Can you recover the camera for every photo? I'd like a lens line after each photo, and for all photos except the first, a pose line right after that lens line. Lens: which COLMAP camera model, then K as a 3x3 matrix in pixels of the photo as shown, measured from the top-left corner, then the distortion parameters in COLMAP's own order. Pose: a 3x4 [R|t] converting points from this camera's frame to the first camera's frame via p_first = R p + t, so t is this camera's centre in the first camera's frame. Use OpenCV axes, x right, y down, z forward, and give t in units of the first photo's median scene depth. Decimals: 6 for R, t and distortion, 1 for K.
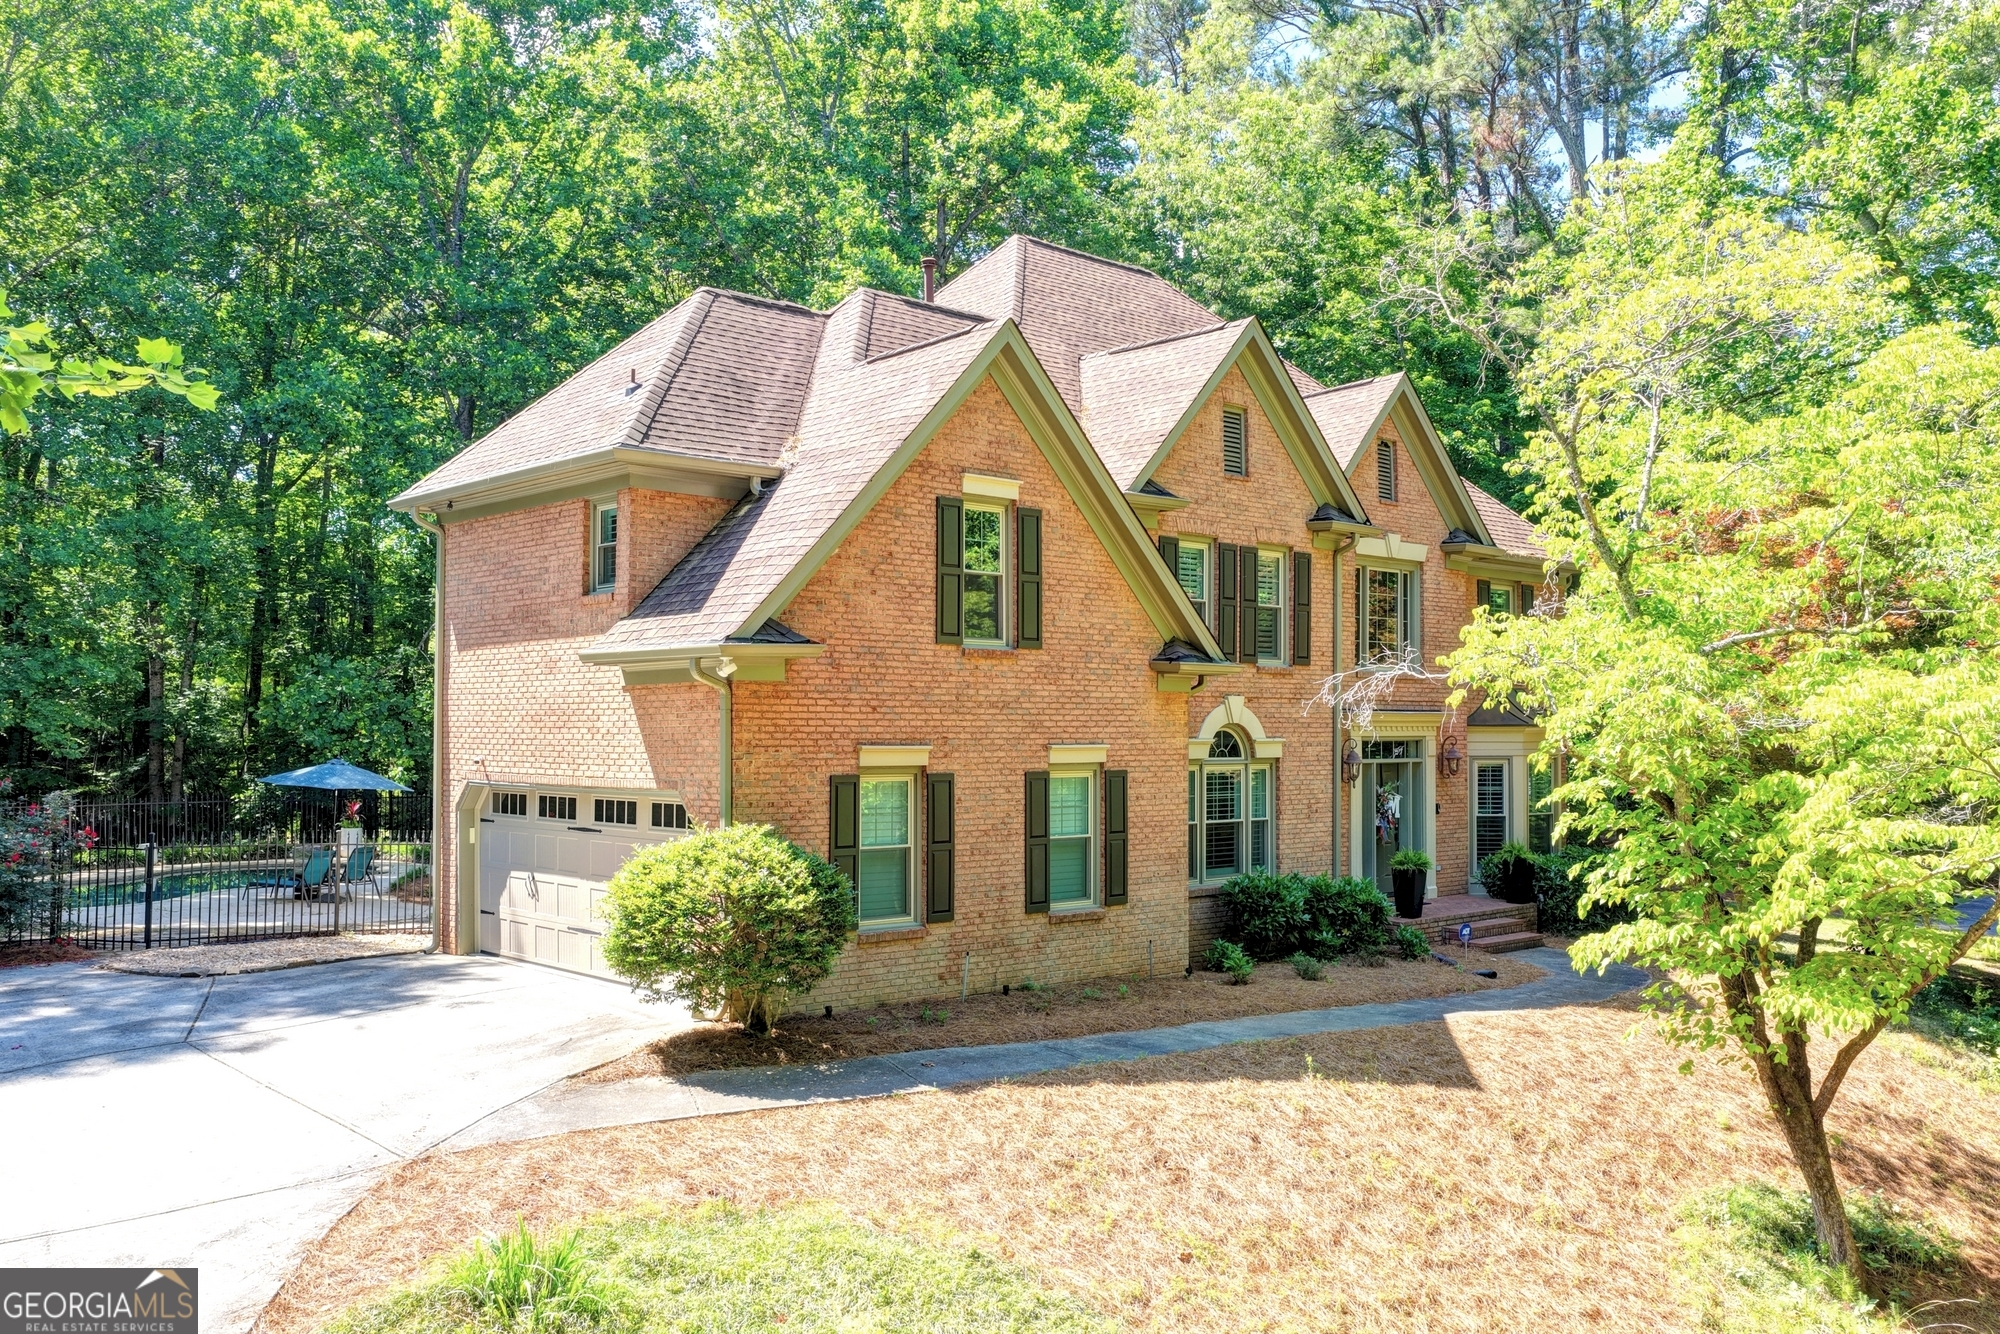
lens RADIAL K [[1670.5, 0, 999.2], [0, 1670.5, 668.1], [0, 0, 1]] dist [-0.011878, 0.037217]
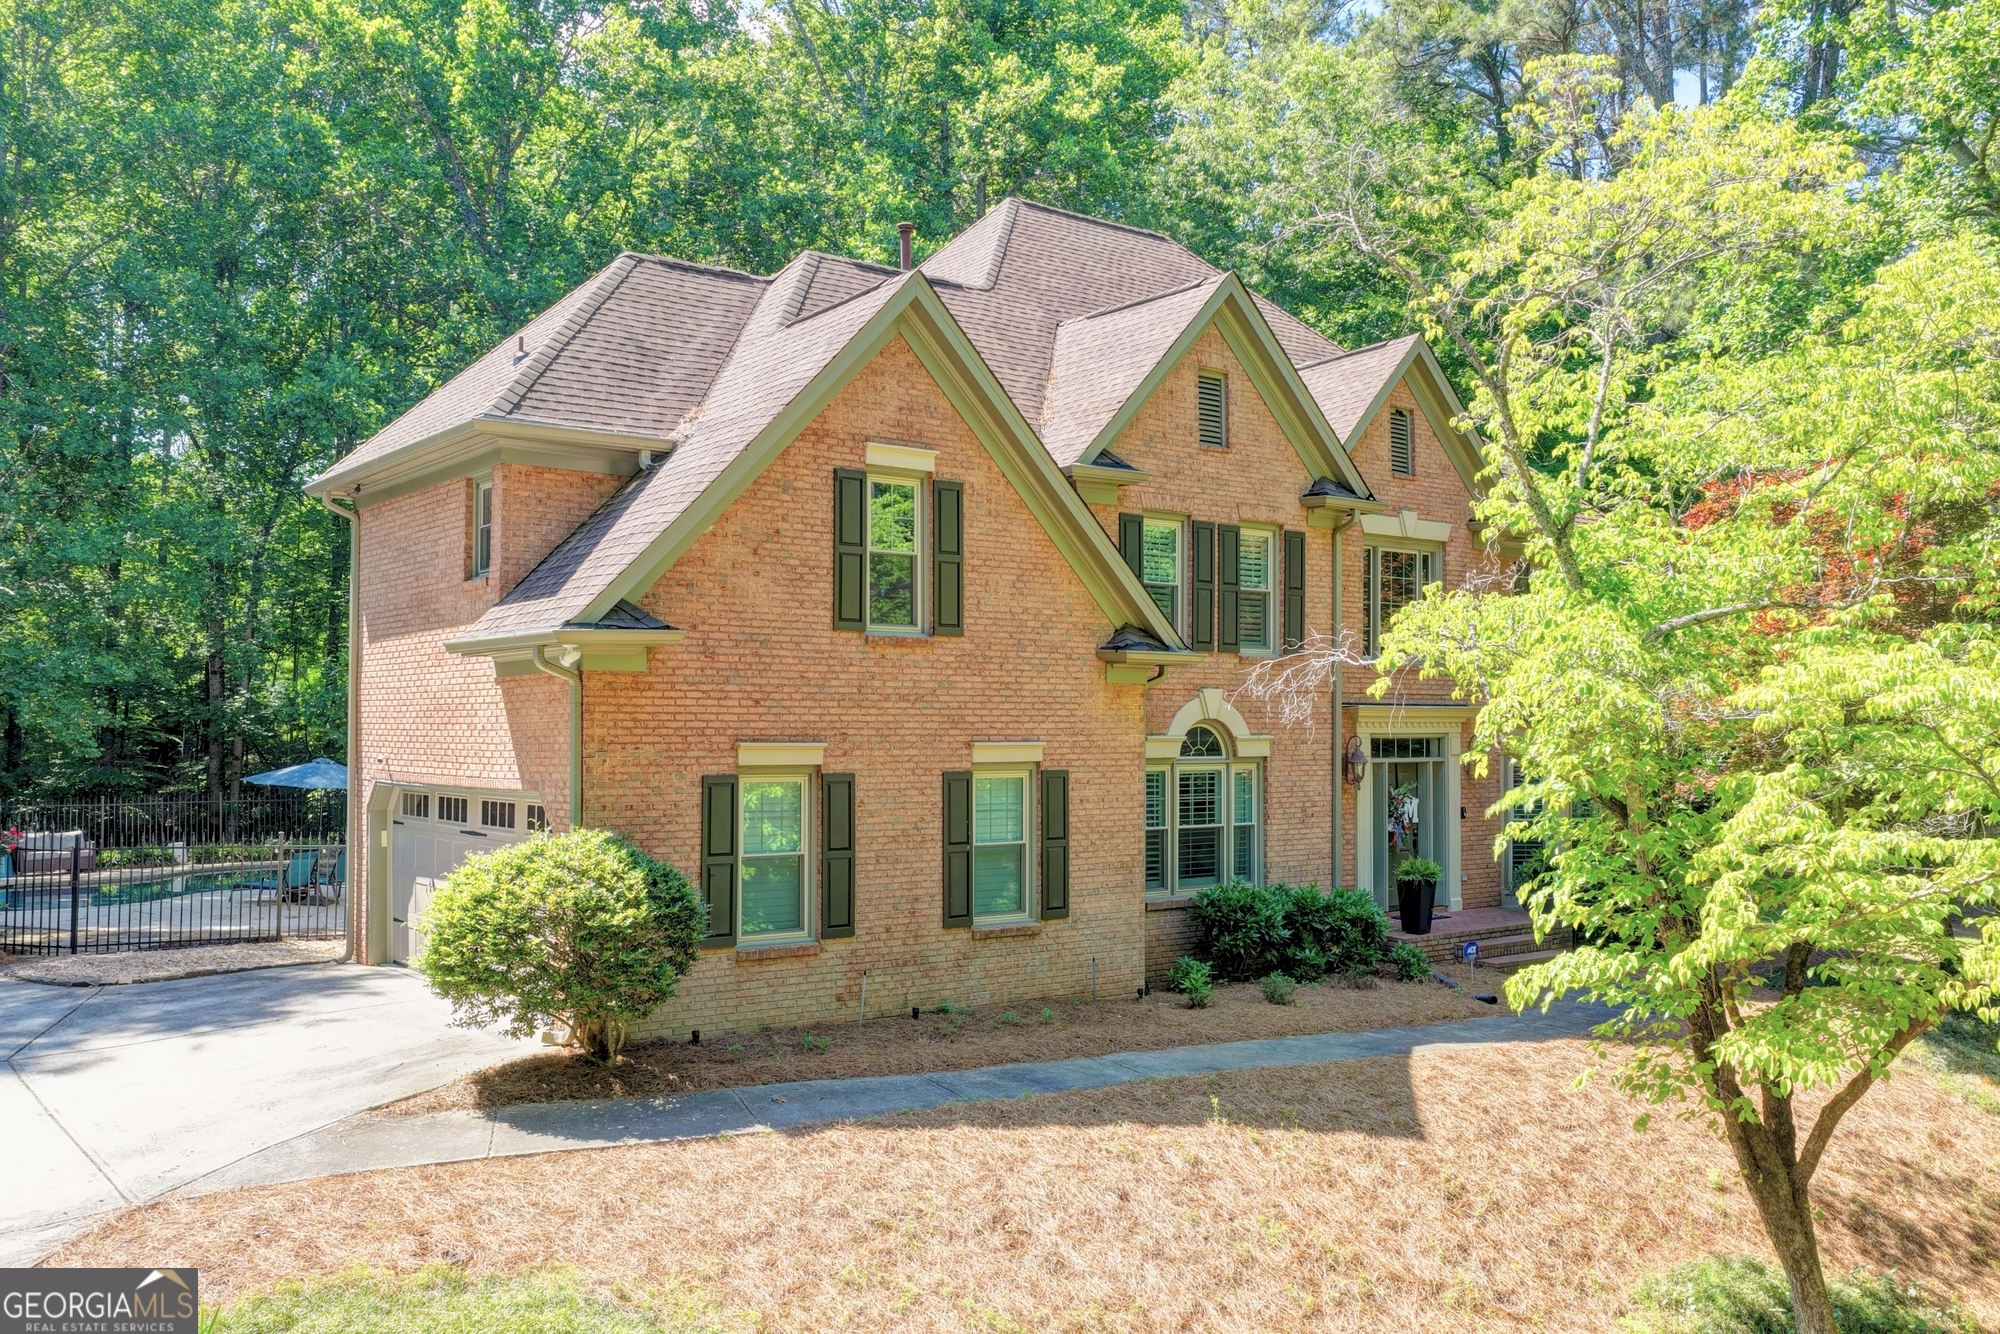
lens RADIAL K [[1670.5, 0, 998.8], [0, 1670.5, 667.7], [0, 0, 1]] dist [-0.011878, 0.037217]
pose [[0.996343, -0.004360, -0.085327, 0.121914], [0.004358, 0.999990, -0.000216, 0.005864], [0.085328, -0.000156, 0.996353, 0.098394]]
